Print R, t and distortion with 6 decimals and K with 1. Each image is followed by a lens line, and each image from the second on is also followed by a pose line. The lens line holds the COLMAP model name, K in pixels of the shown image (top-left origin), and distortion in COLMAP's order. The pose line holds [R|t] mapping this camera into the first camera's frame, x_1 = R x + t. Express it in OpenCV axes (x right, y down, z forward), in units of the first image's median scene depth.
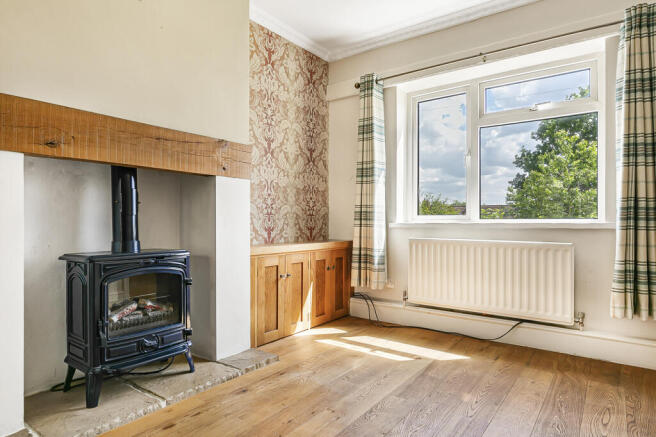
lens RADIAL K [[388.6, 0, 328.0], [0, 388.6, 218.5], [0, 0, 1]] dist [-0.000506, -0.000250]
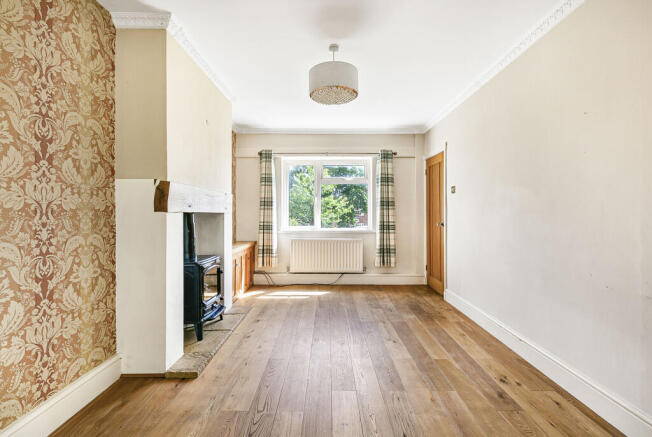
lens RADIAL K [[297.2, 0, 325.6], [0, 297.2, 216.7], [0, 0, 1]] dist [0.000653, -0.000444]
pose [[0.799186, -0.000547, 0.601084, -0.526043], [-0.002241, 0.999990, 0.003890, -0.064521], [-0.601080, -0.004456, 0.799176, -0.277182]]
